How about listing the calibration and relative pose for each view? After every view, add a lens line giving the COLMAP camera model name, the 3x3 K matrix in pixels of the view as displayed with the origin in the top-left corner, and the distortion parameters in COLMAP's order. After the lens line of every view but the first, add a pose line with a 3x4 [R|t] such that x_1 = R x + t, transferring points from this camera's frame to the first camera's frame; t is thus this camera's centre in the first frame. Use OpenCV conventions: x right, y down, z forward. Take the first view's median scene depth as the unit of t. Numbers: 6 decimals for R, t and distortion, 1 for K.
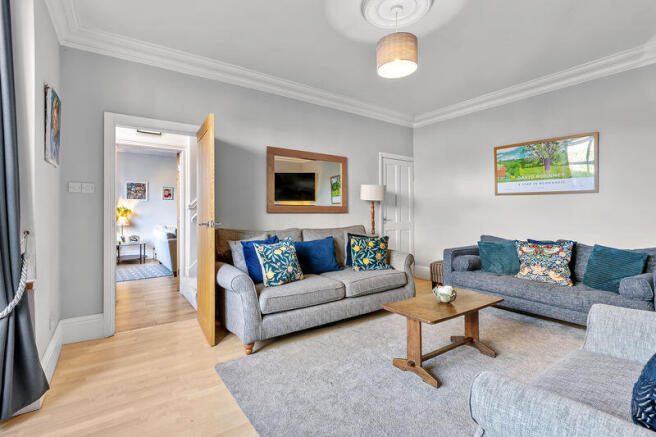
lens RADIAL K [[298.0, 0, 324.3], [0, 298.0, 210.8], [0, 0, 1]] dist [0.000163, -0.000055]
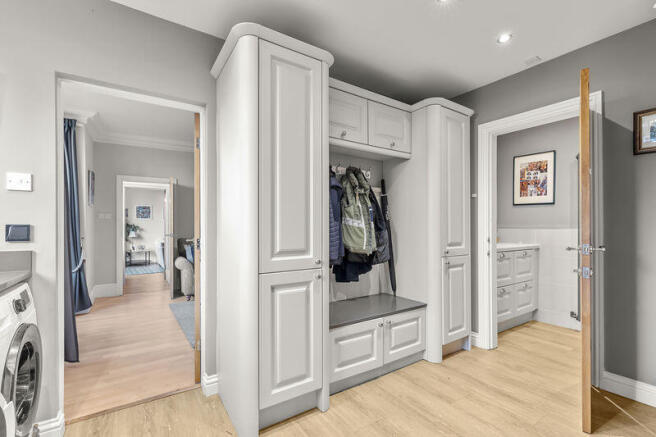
lens RADIAL K [[293.6, 0, 325.3], [0, 293.6, 223.5], [0, 0, 1]] dist [0.001171, 0.000088]
pose [[0.999429, -0.004758, -0.033463, 0.605335], [0.004605, 0.999979, -0.004627, -0.015002], [0.033485, 0.004471, 0.999429, -0.763646]]
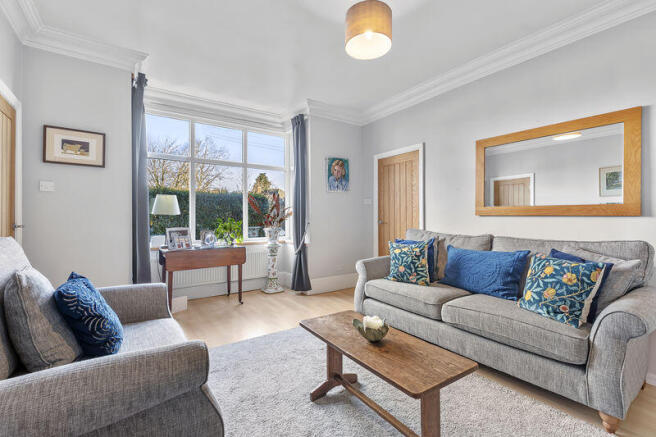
lens RADIAL K [[298.0, 0, 324.3], [0, 298.0, 210.8], [0, 0, 1]] dist [0.000163, -0.000055]
pose [[-0.009094, -0.016725, -0.999819, 0.902754], [0.004052, 0.999851, -0.016763, 0.006498], [0.999950, -0.004204, -0.009025, 0.707858]]
